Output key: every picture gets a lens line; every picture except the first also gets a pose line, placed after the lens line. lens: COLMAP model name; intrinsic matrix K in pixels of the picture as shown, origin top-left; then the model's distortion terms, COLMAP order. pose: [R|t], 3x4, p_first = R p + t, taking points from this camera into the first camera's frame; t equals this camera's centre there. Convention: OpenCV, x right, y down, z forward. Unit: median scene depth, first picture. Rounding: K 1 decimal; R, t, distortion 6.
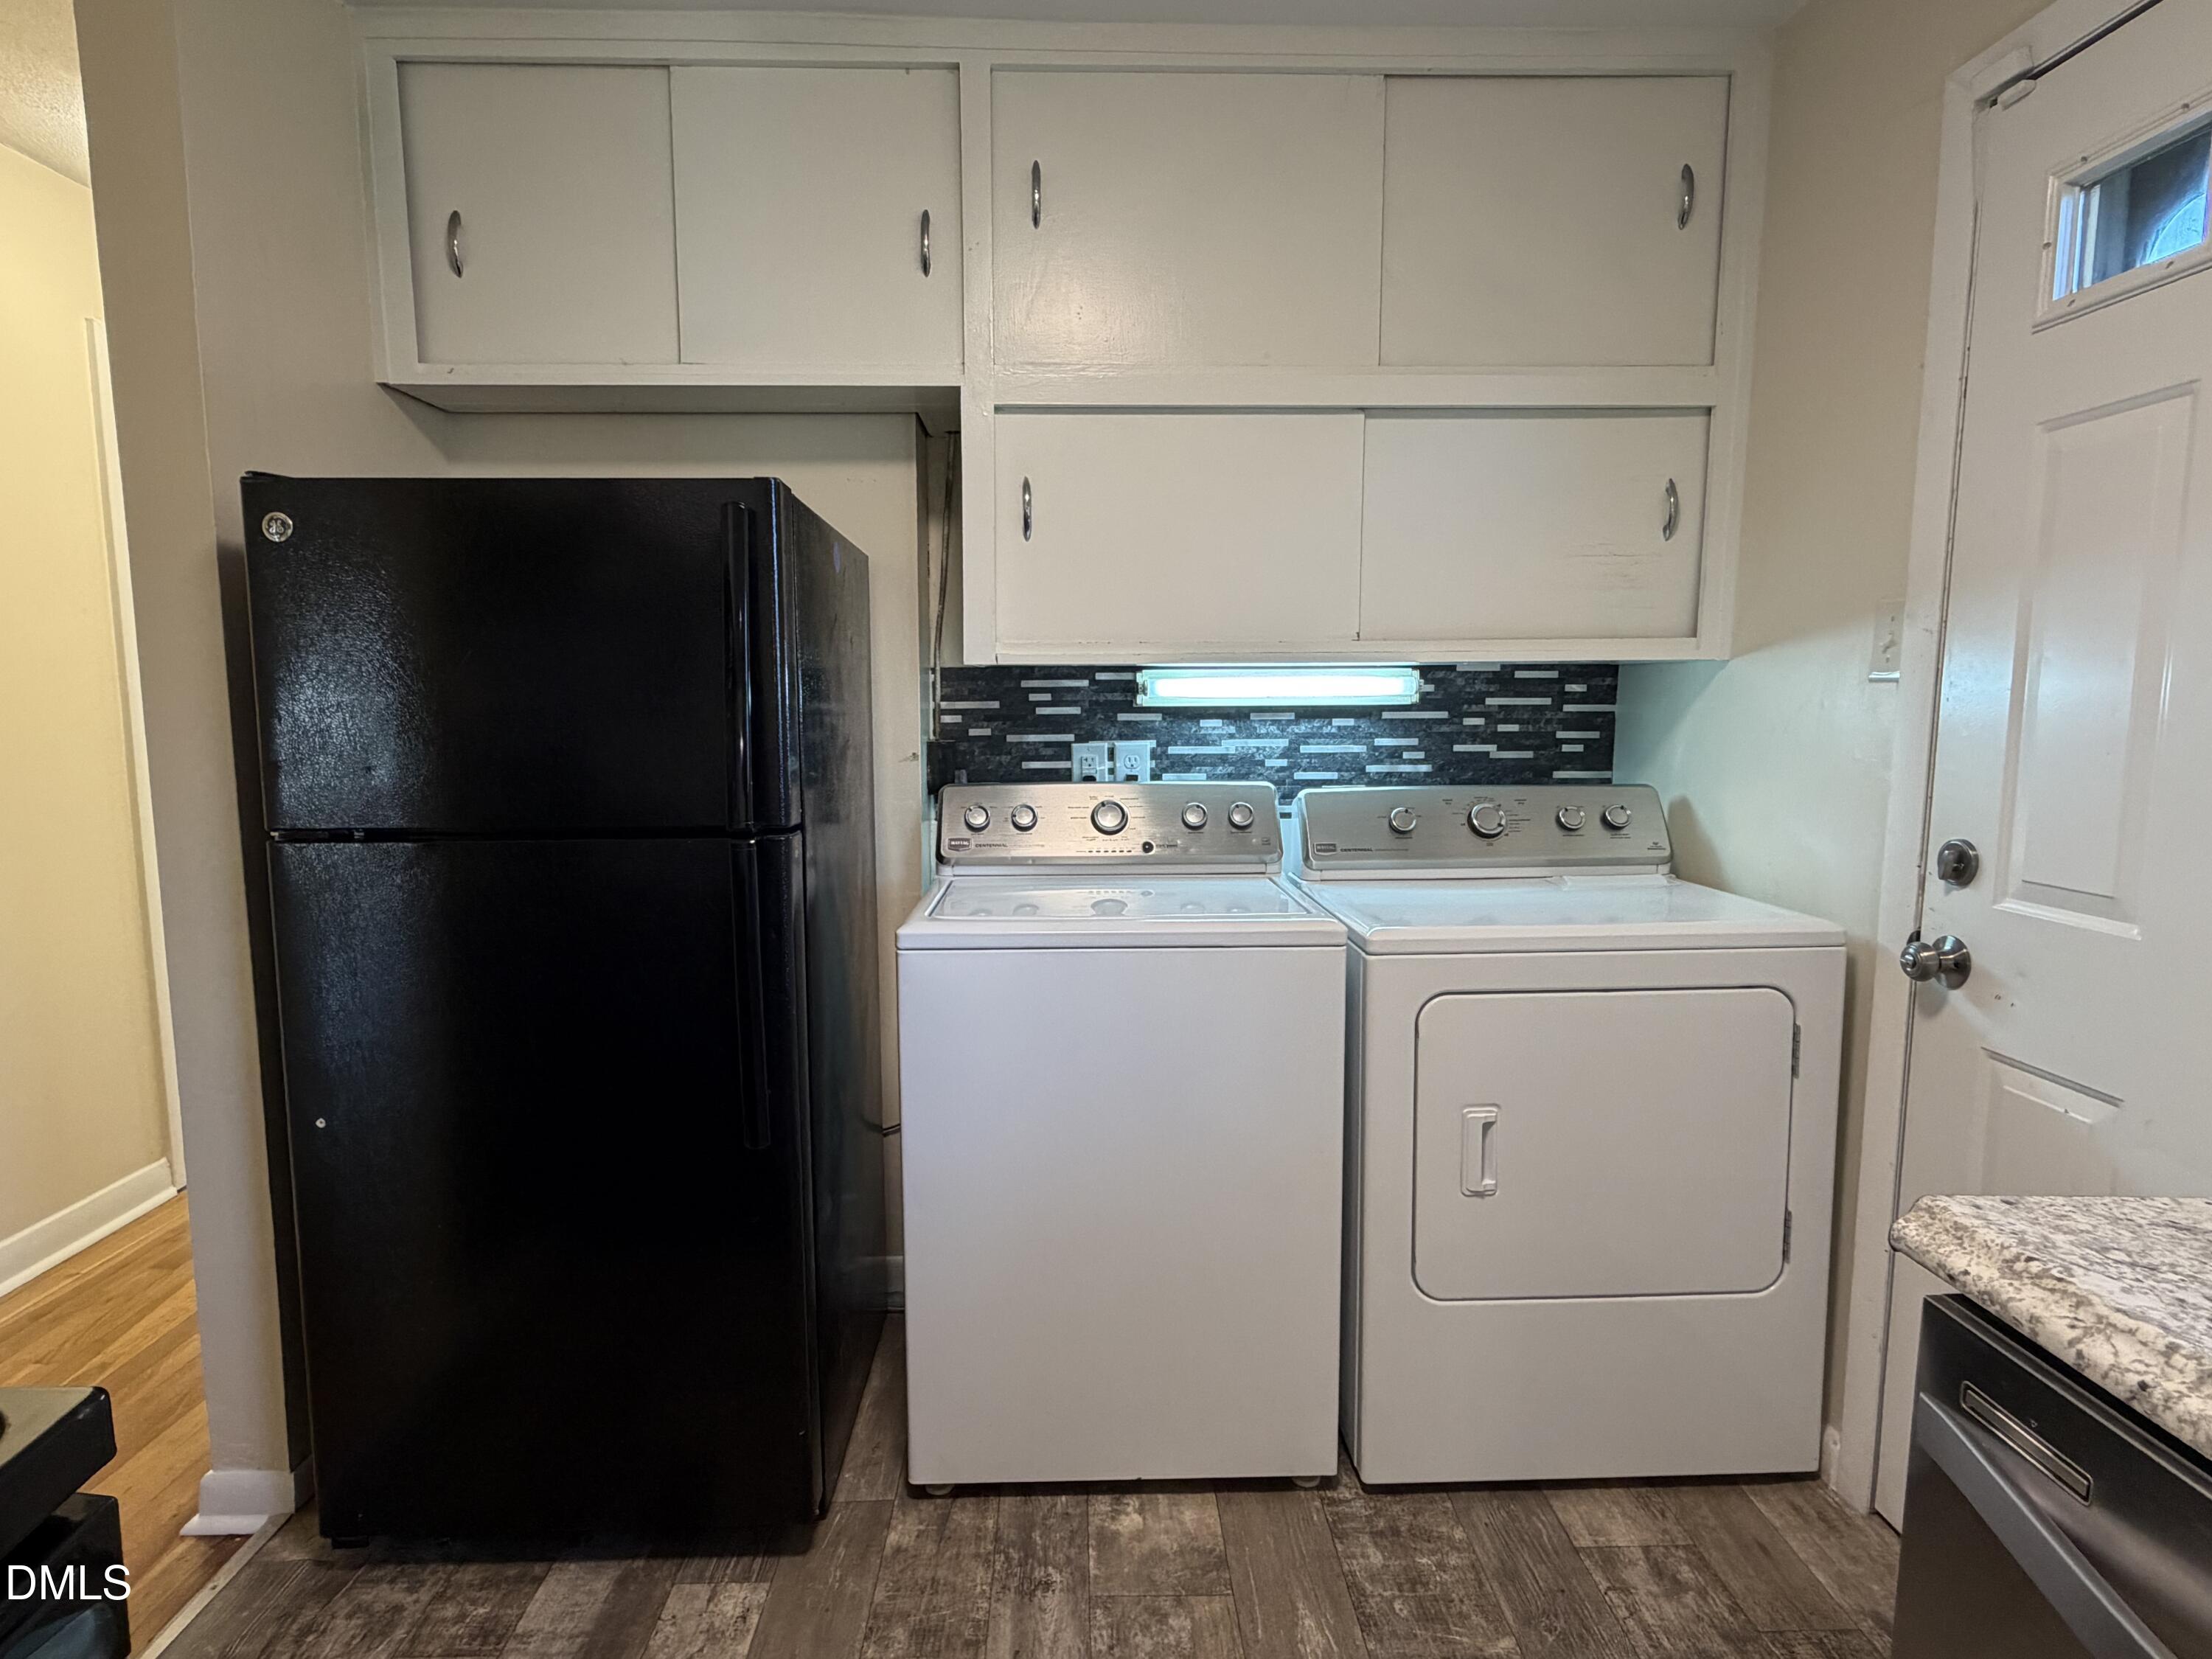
lens RADIAL K [[1180.6, 0, 1111.8], [0, 1180.6, 827.5], [0, 0, 1]] dist [0.000812, 0.000542]
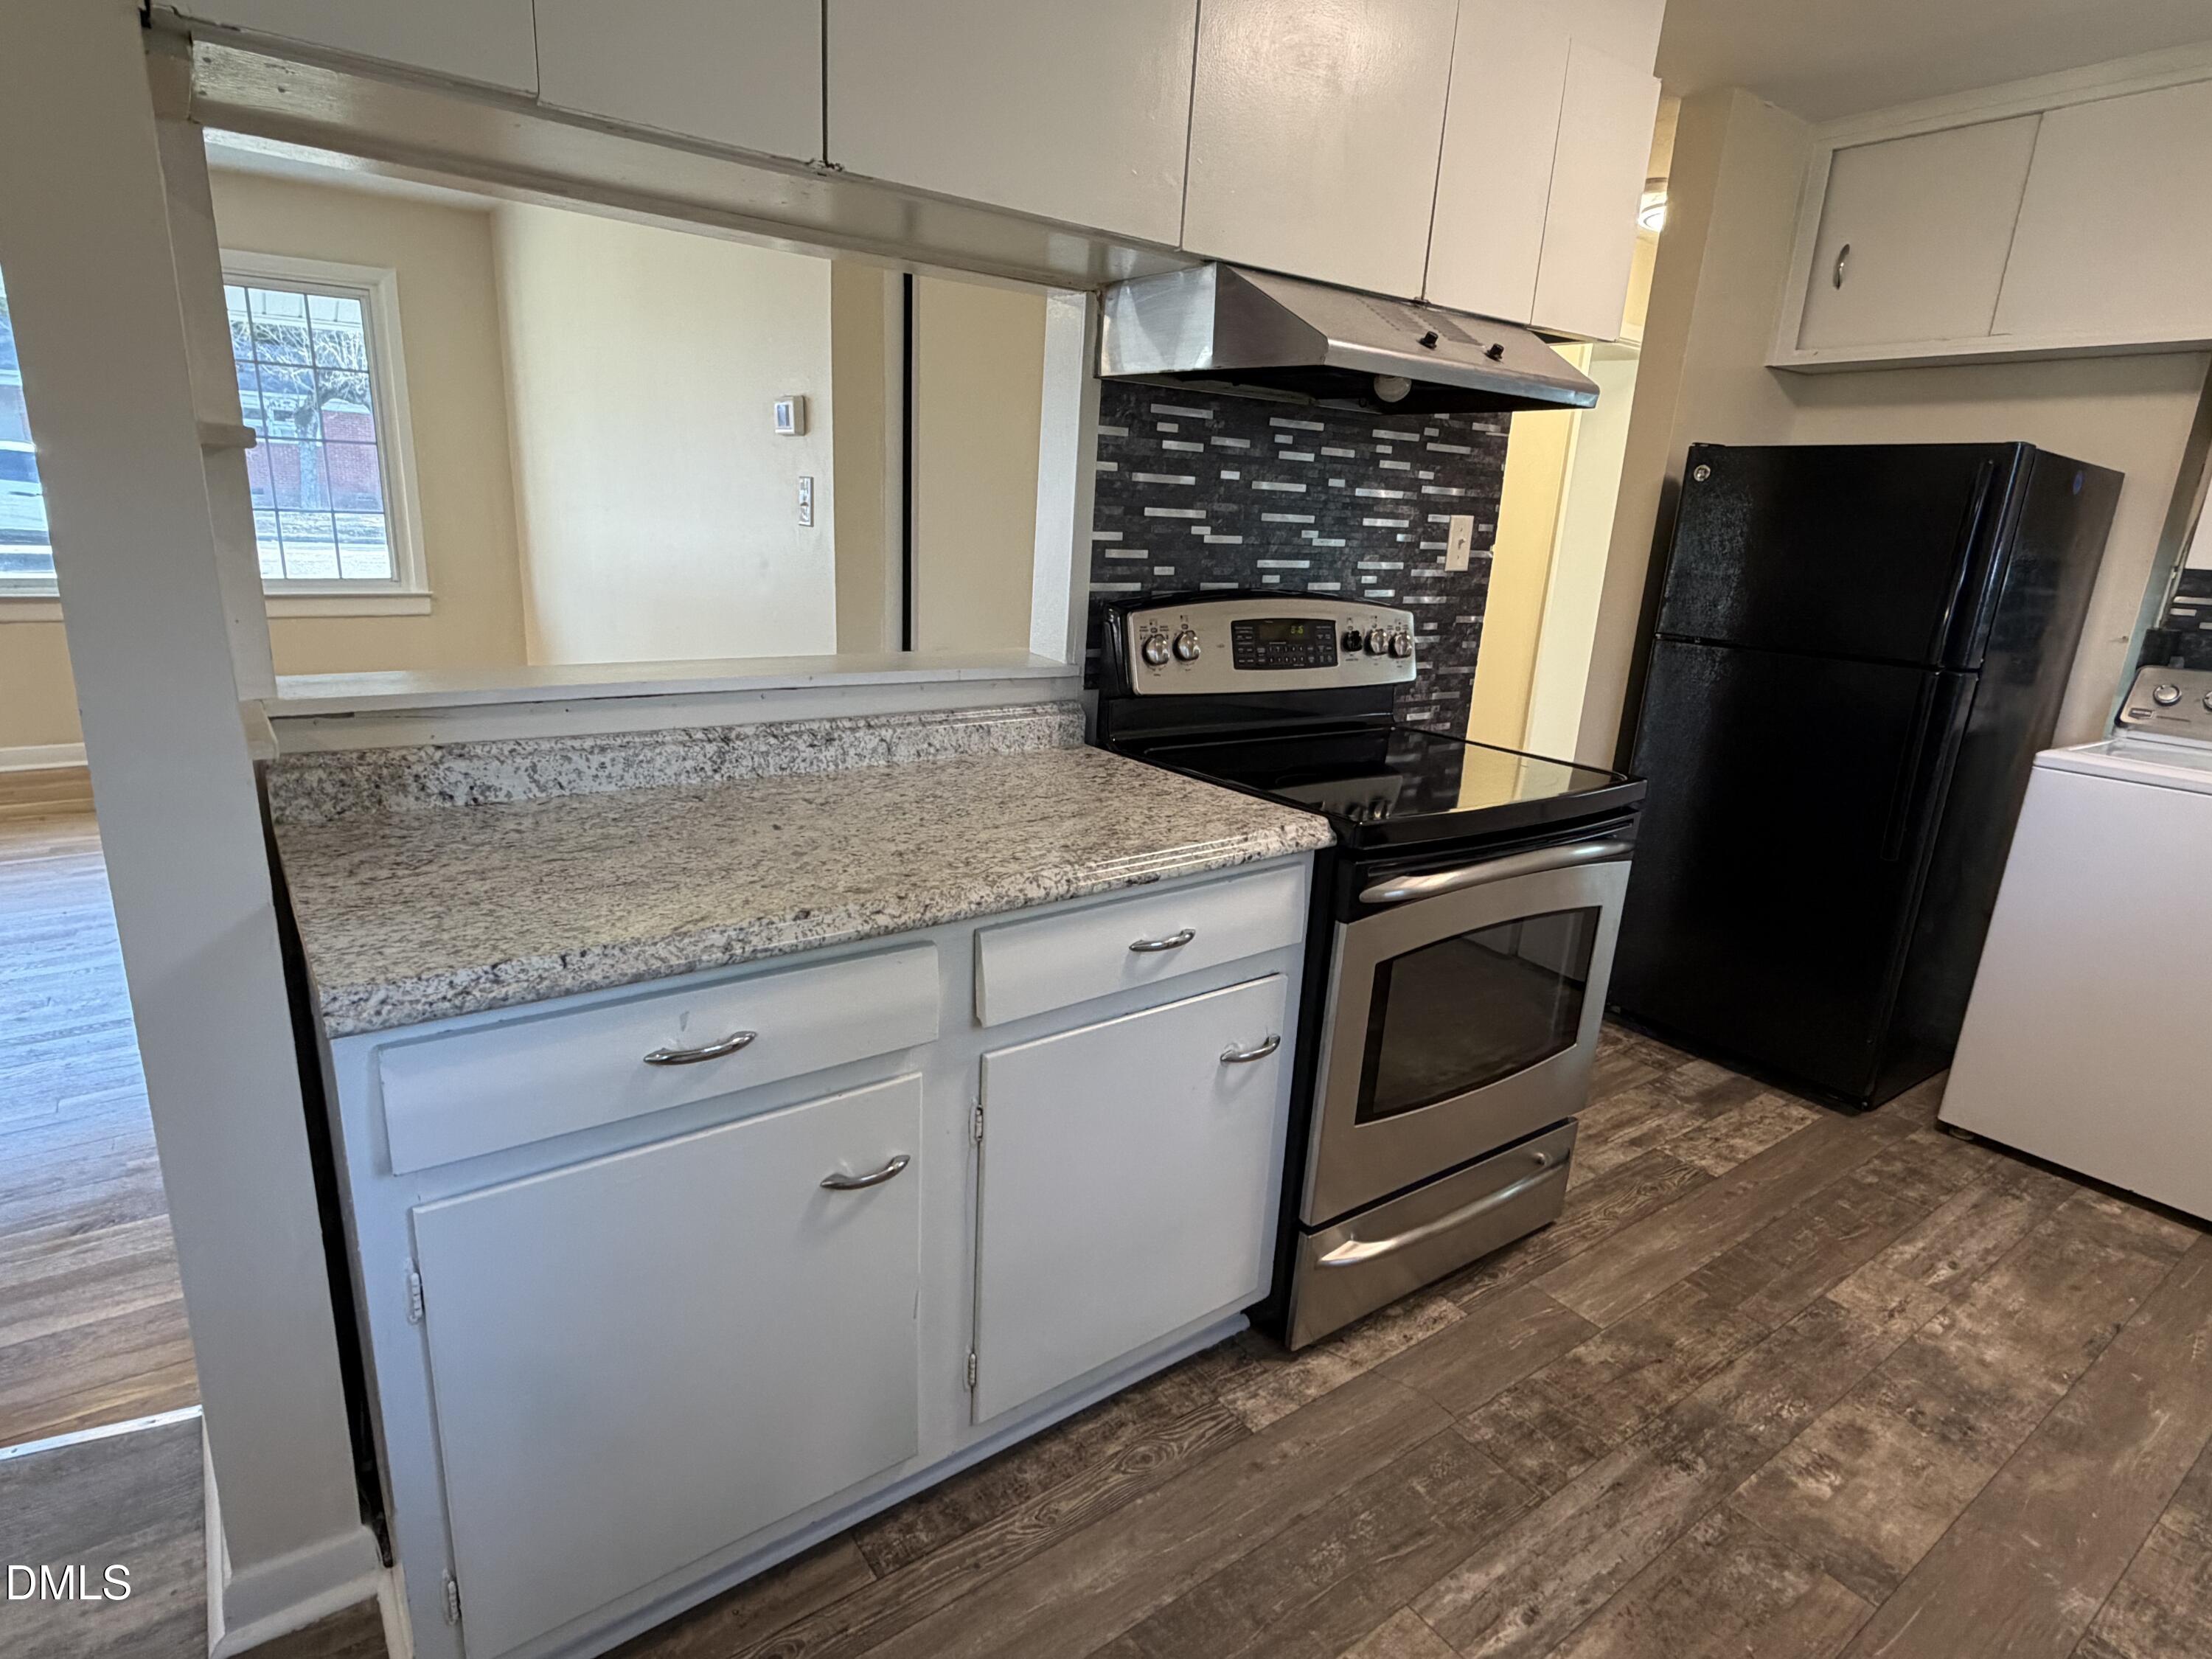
lens RADIAL K [[1180.6, 0, 1093.2], [0, 1180.6, 835.0], [0, 0, 1]] dist [0.000812, 0.000542]
pose [[0.552951, 0.242889, -0.797026, 0.341021], [-0.148584, 0.969980, 0.192512, 0.076069], [0.819859, 0.011976, 0.572441, -0.735737]]
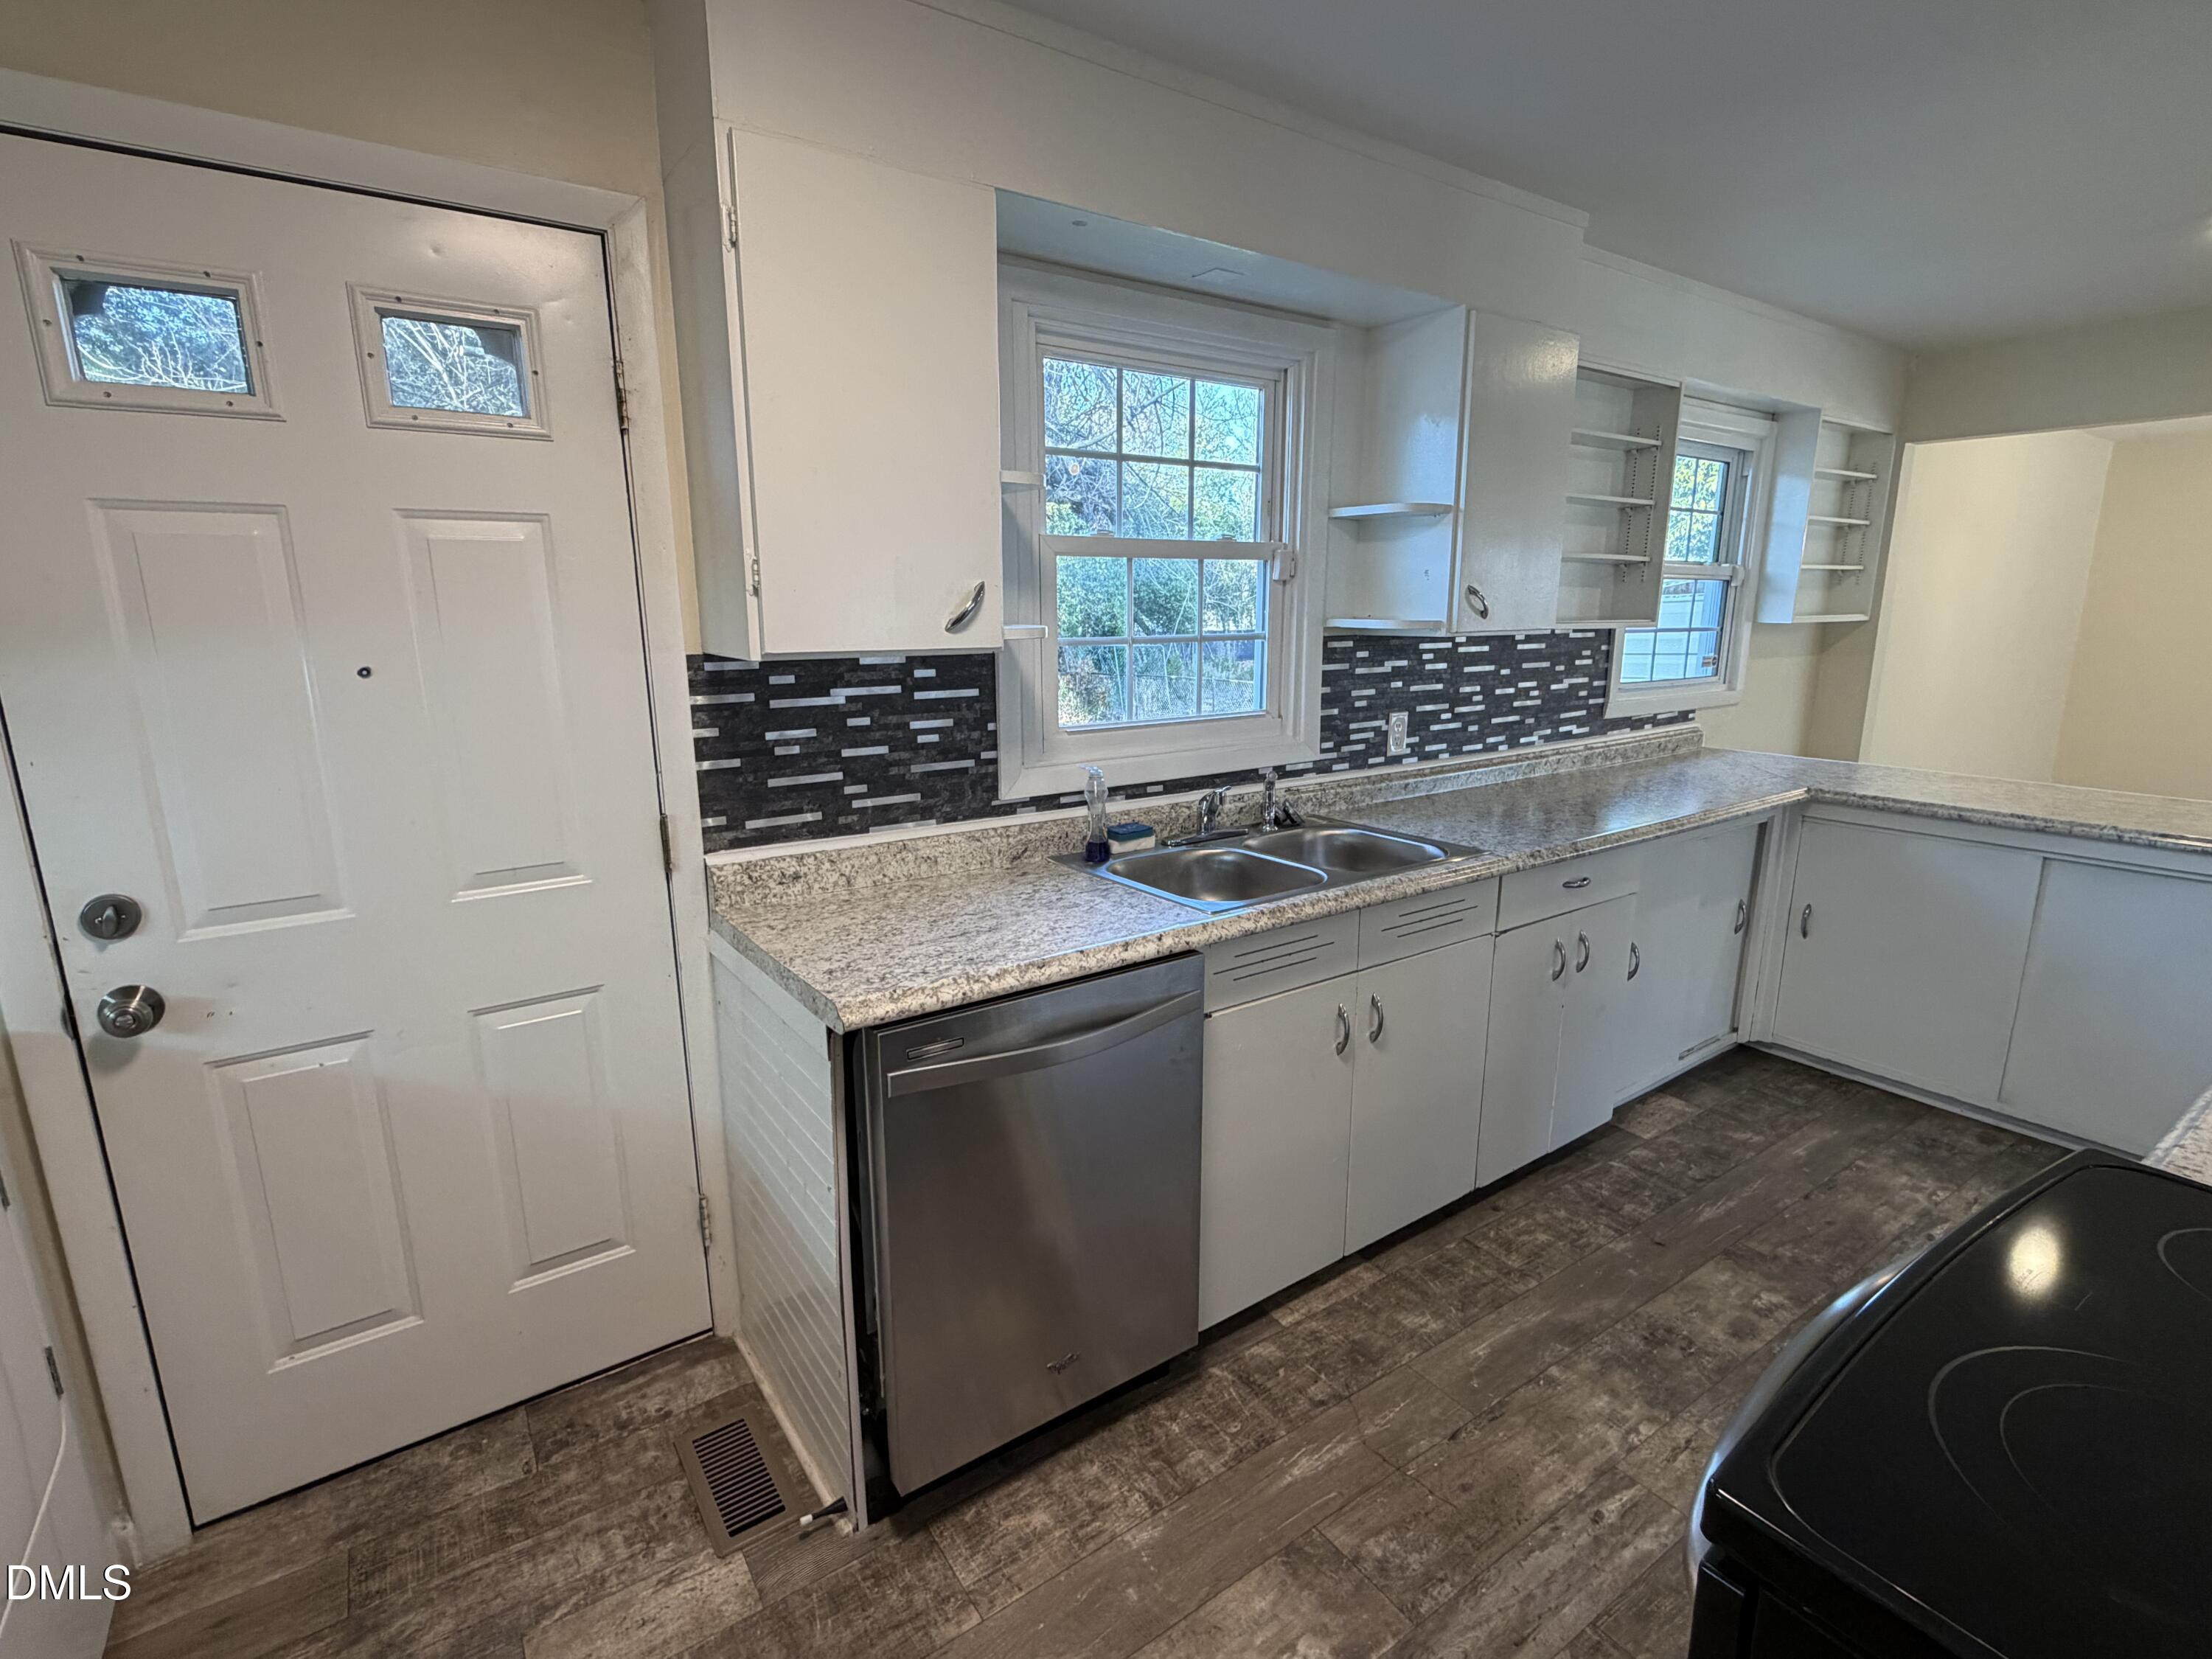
lens RADIAL K [[1046.3, 0, 1110.9], [0, 1046.3, 832.8], [0, 0, 1]] dist [0.001591, -0.000432]
pose [[-0.540110, -0.181714, 0.821743, -0.492538], [0.096824, 0.956512, 0.275155, -0.207984], [-0.836006, 0.228178, -0.499027, 0.710755]]
